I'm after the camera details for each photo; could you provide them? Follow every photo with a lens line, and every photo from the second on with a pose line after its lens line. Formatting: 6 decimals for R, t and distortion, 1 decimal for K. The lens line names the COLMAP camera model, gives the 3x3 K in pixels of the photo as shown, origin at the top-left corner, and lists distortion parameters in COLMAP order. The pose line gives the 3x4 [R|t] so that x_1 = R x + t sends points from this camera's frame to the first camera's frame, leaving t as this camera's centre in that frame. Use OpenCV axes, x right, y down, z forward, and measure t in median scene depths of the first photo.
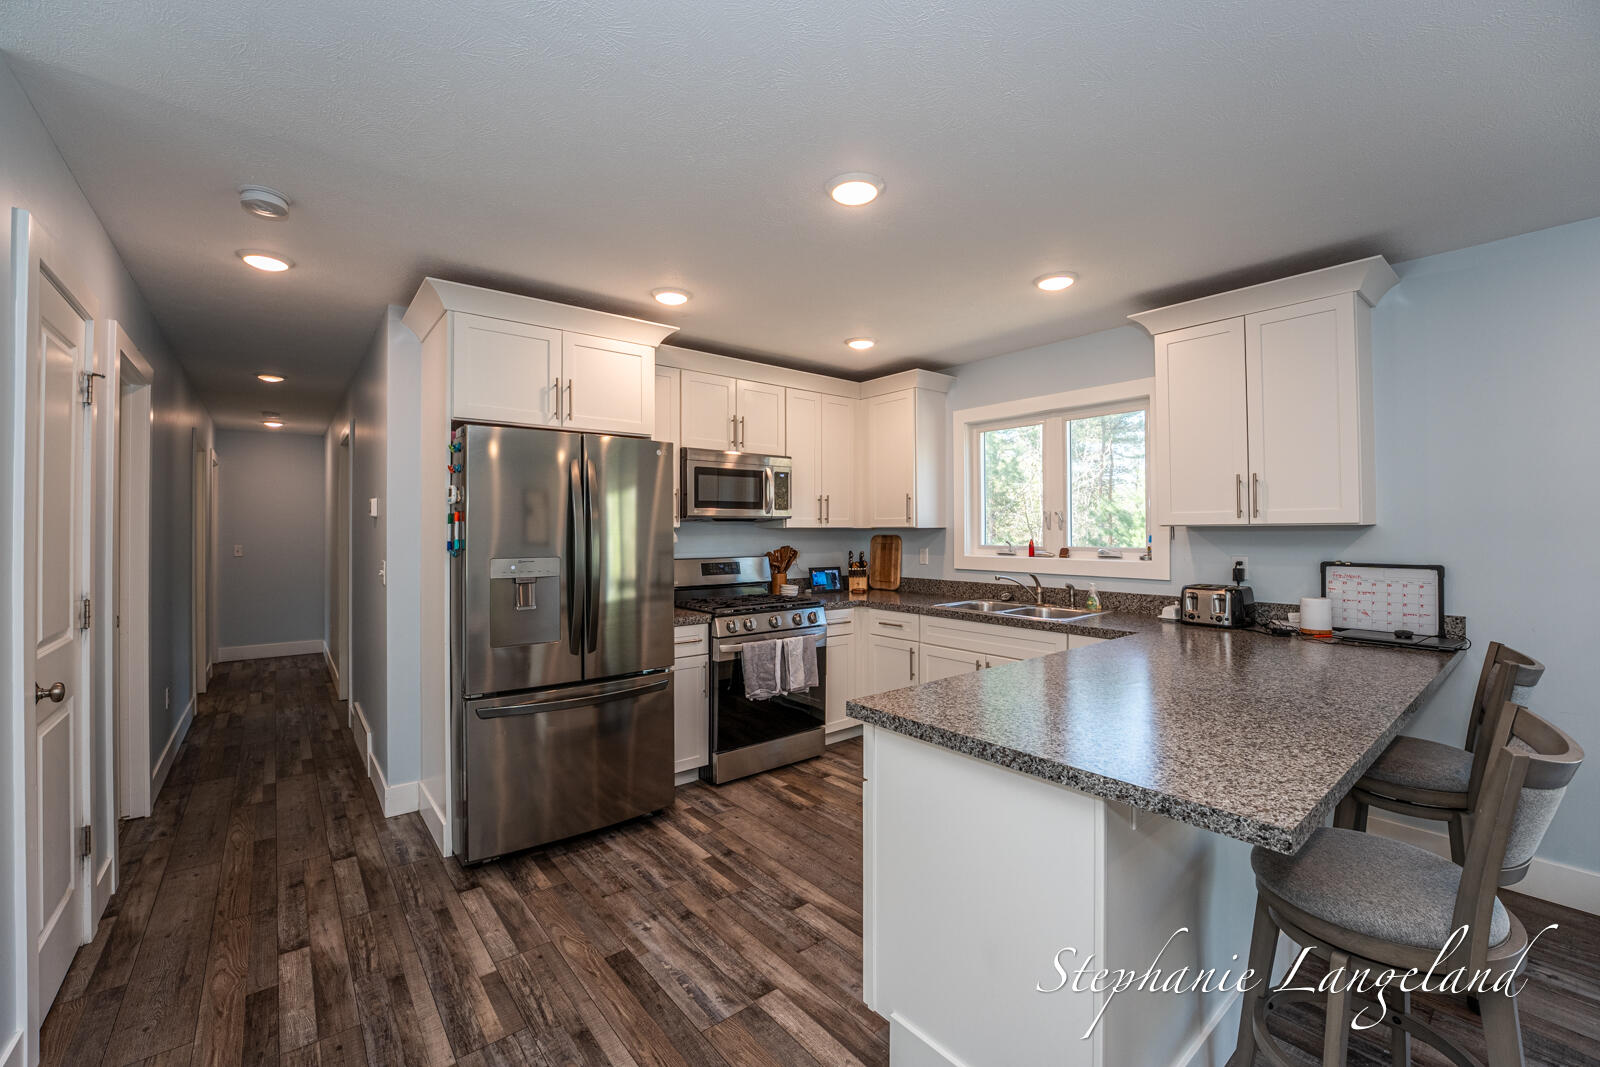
lens RADIAL K [[646.0, 0, 803.2], [0, 646.0, 528.0], [0, 0, 1]] dist [-0.000363, -0.000188]
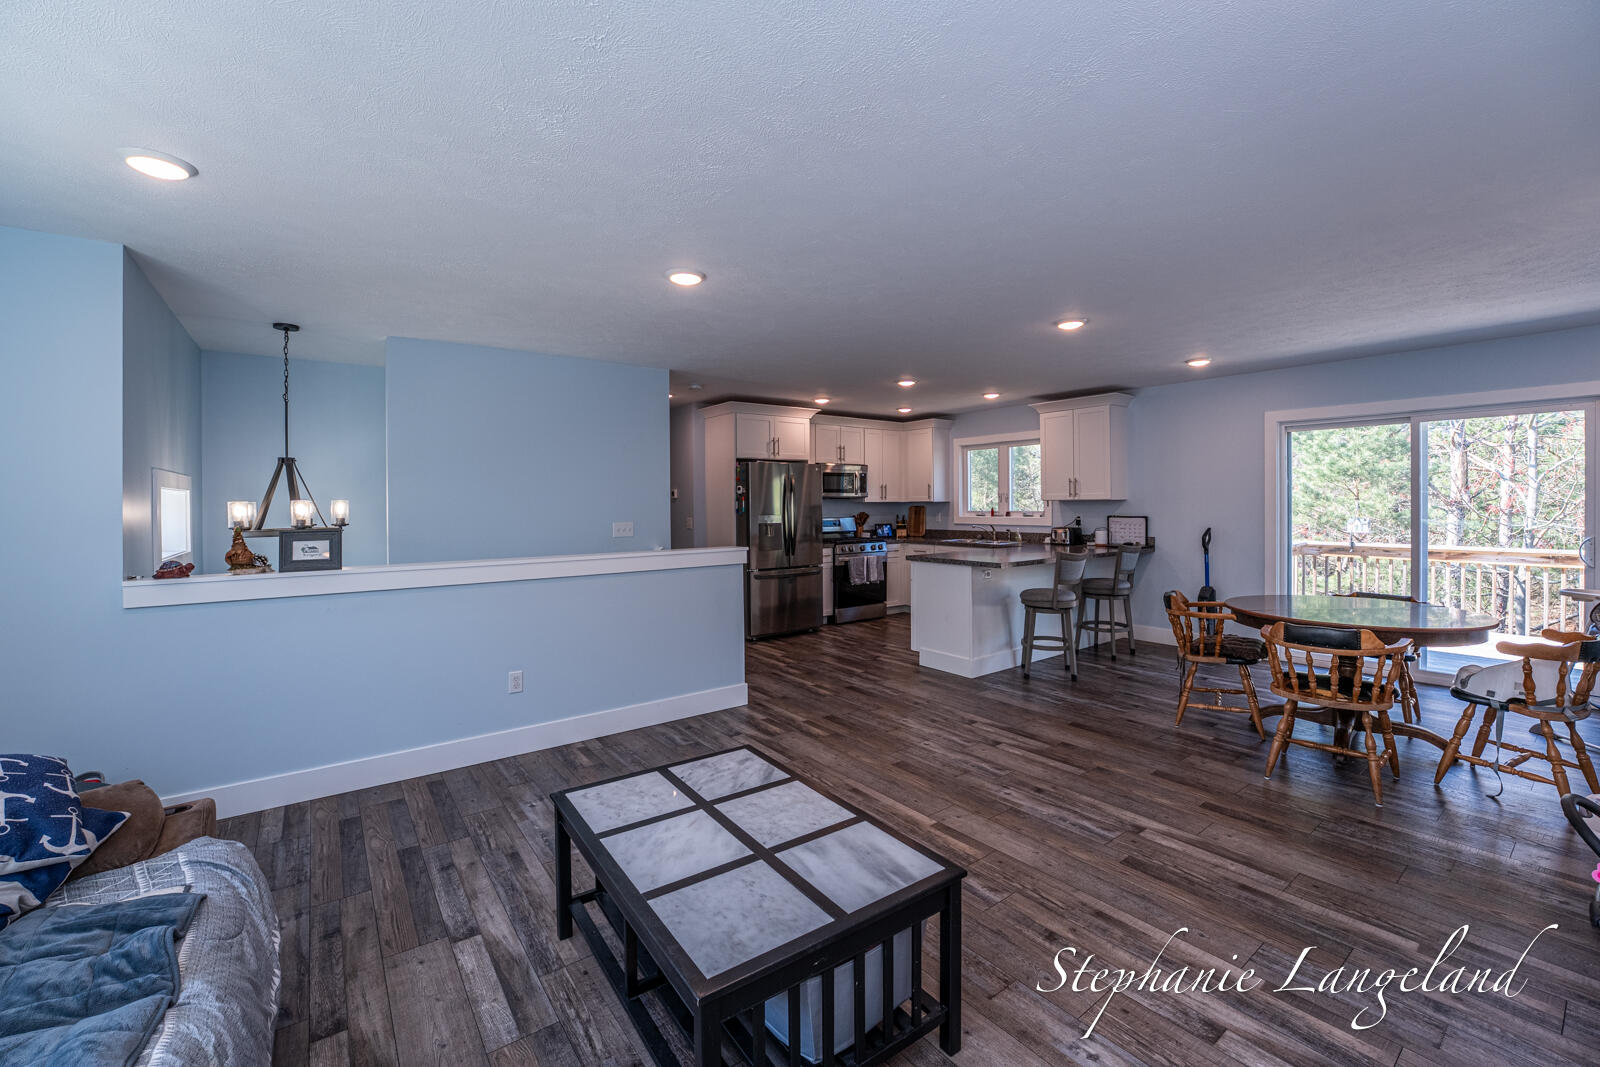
lens RADIAL K [[646.0, 0, 818.8], [0, 646.0, 505.3], [0, 0, 1]] dist [-0.000363, -0.000188]
pose [[0.999647, -0.004961, -0.026111, -0.120835], [0.005015, 0.999985, 0.002014, 0.004511], [0.026101, -0.002144, 0.999657, -0.986076]]
